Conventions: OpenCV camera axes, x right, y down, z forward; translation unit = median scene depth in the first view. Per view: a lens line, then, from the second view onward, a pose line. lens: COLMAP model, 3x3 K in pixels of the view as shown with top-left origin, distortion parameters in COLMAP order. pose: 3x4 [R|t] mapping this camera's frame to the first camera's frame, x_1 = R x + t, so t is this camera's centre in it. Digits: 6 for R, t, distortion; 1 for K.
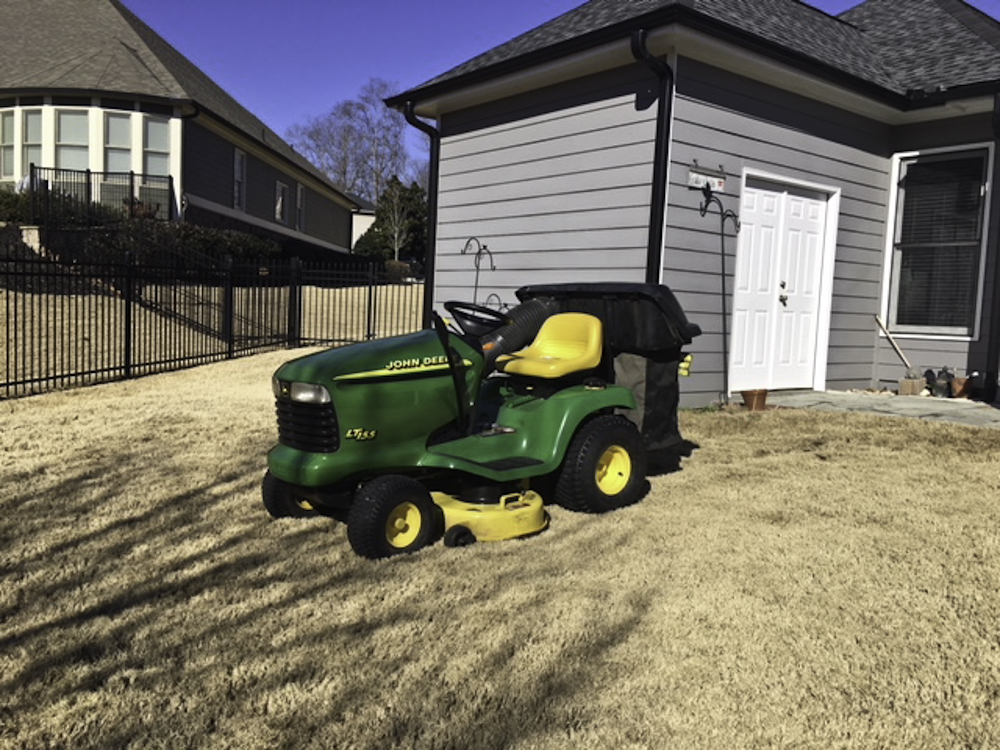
lens RADIAL K [[842.3, 0, 500.0], [0, 842.3, 375.0], [0, 0, 1]] dist [0.040018, -0.003015]
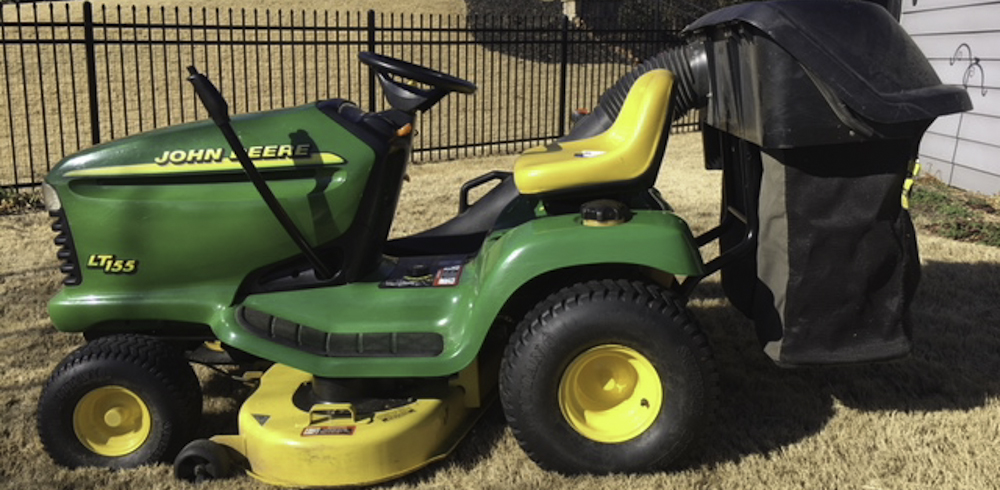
lens RADIAL K [[853.6, 0, 500.7], [0, 853.6, 202.6], [0, 0, 1]] dist [0.012018, 0.006101]
pose [[0.749902, 0.085517, -0.655998, 0.430467], [-0.040367, 0.995677, 0.083653, -0.037753], [0.660316, -0.036251, 0.750112, 0.640276]]
